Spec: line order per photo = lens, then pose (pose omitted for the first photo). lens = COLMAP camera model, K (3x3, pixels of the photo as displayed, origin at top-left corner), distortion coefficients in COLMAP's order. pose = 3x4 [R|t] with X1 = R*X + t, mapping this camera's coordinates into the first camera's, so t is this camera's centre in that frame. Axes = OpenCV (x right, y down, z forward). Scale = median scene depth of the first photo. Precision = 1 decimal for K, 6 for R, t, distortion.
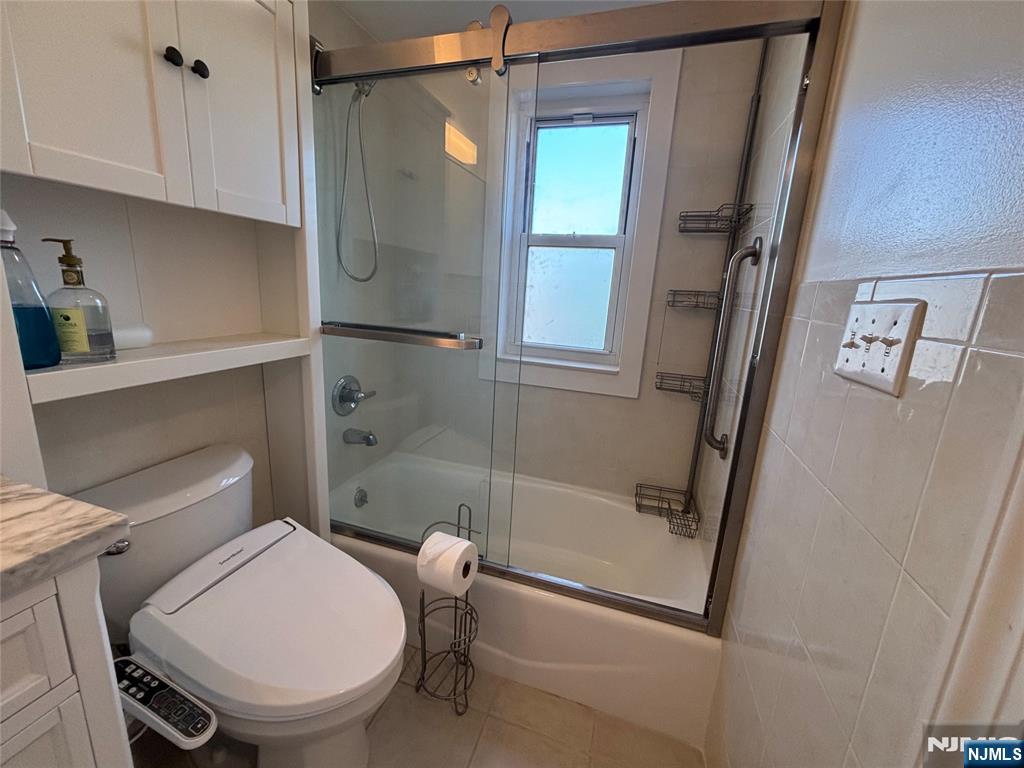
lens RADIAL K [[409.6, 0, 510.2], [0, 409.6, 376.9], [0, 0, 1]] dist [-0.001357, 0.000373]
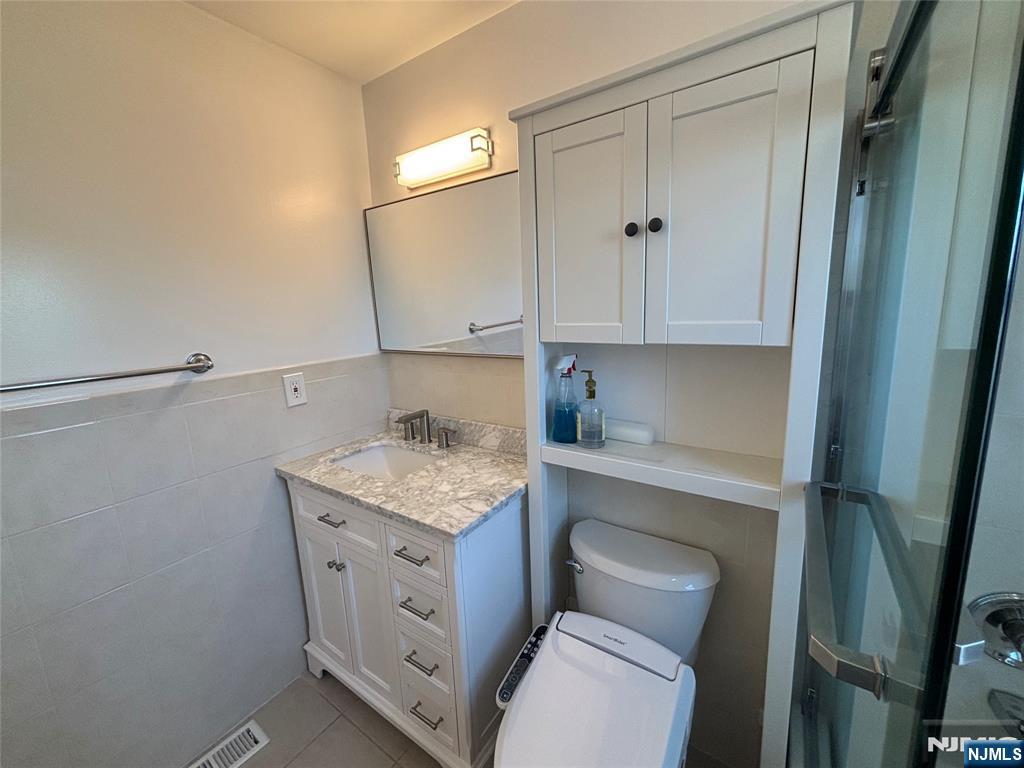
lens RADIAL K [[409.5, 0, 510.0], [0, 409.5, 376.5], [0, 0, 1]] dist [0.018453, -0.010510]
pose [[-0.293861, 0.123911, -0.947782, 0.332078], [-0.177299, 0.967289, 0.181433, -0.354648], [0.939261, 0.221357, -0.262280, 0.734544]]
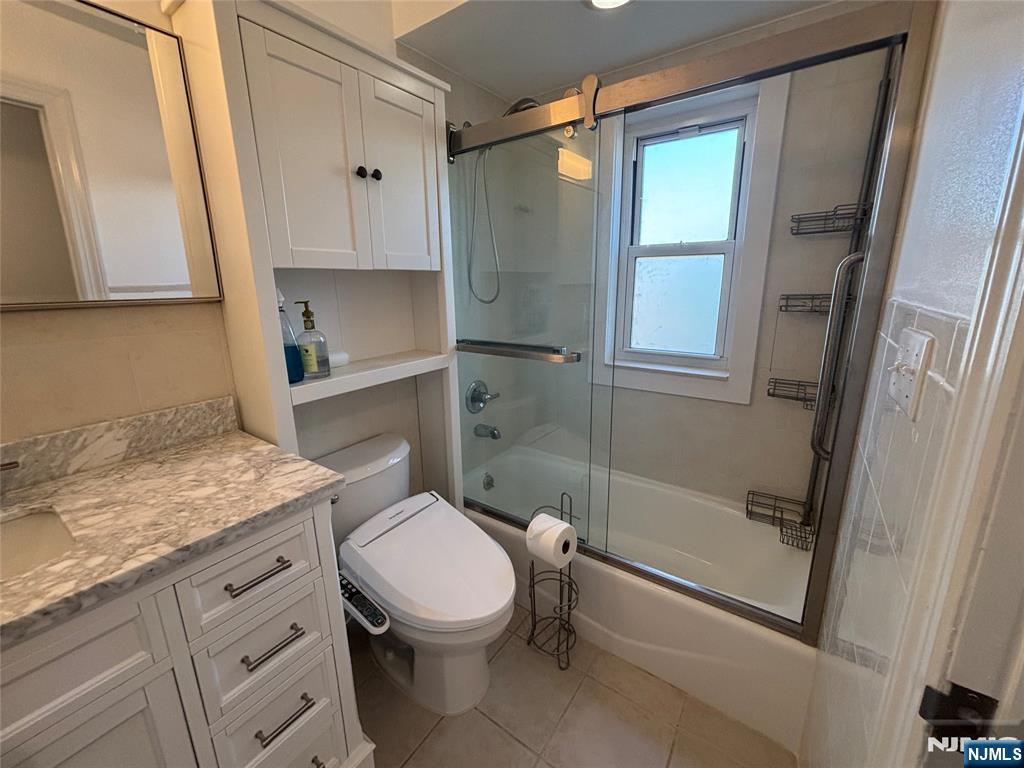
lens RADIAL K [[409.6, 0, 510.2], [0, 409.6, 376.9], [0, 0, 1]] dist [-0.001357, 0.000373]
pose [[0.950322, 0.000886, -0.311269, 0.103047], [0.002472, 0.999943, 0.010394, -0.036920], [0.311260, -0.010647, 0.950265, -0.170567]]
